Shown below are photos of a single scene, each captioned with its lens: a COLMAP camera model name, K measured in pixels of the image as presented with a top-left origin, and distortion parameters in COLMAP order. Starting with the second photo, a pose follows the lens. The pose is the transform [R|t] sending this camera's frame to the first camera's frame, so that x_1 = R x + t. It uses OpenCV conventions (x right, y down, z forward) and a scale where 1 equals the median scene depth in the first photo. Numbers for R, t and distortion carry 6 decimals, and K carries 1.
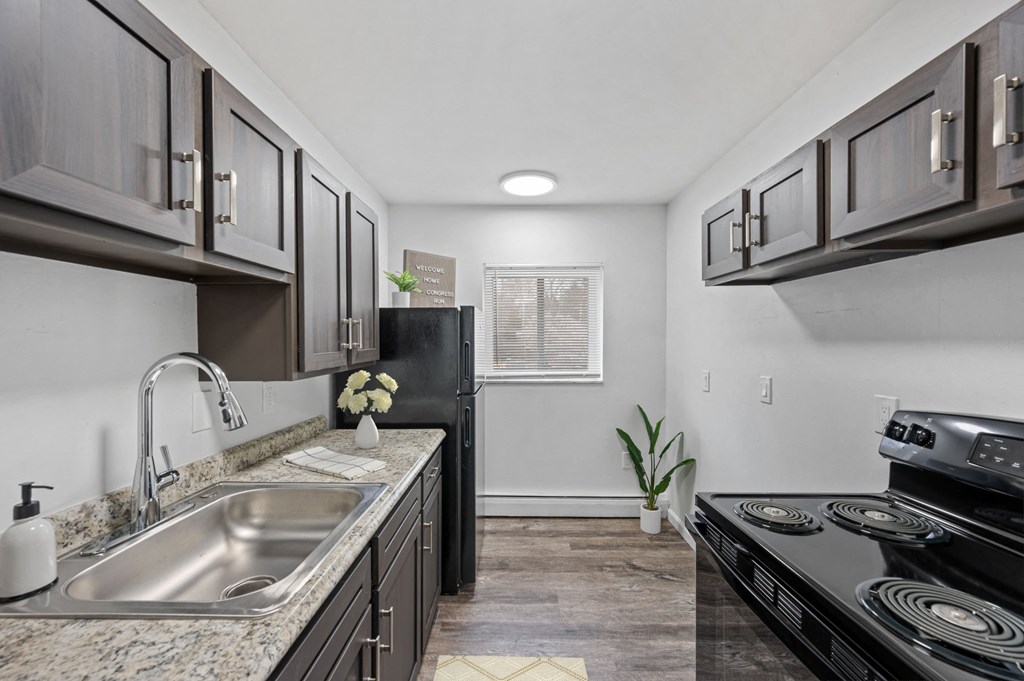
lens RADIAL K [[412.3, 0, 515.2], [0, 412.3, 336.5], [0, 0, 1]] dist [0.001071, 0.000320]
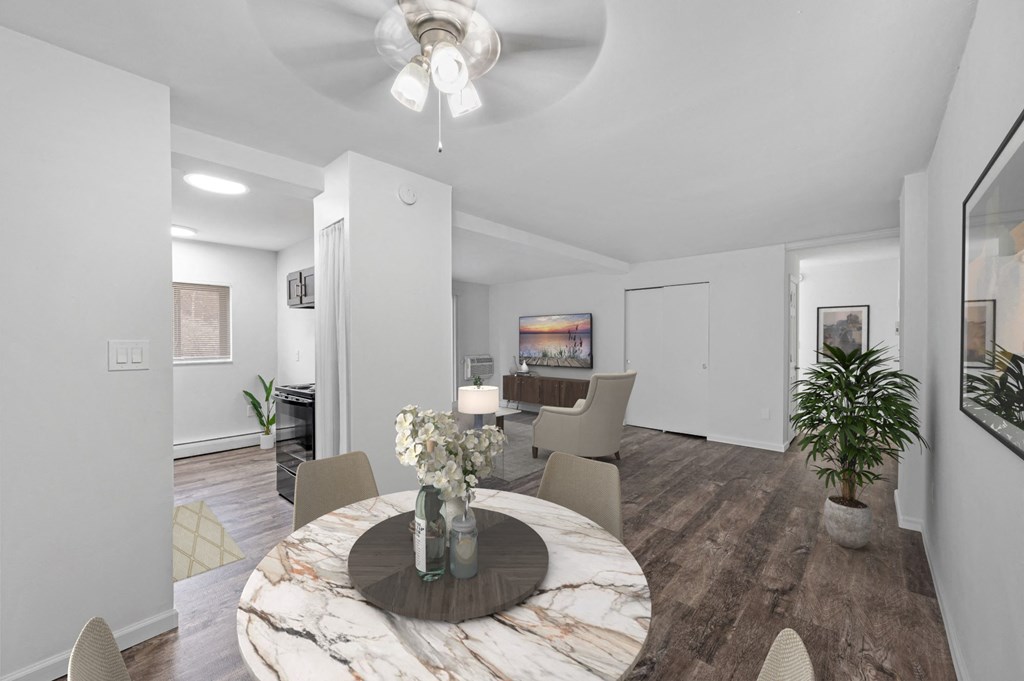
lens RADIAL K [[412.3, 0, 515.2], [0, 412.3, 336.5], [0, 0, 1]] dist [0.001071, 0.000320]
pose [[0.679874, -0.009303, 0.733270, -0.216033], [0.006579, 0.999957, 0.006586, 0.014034], [-0.733299, 0.000347, 0.679906, -0.898756]]
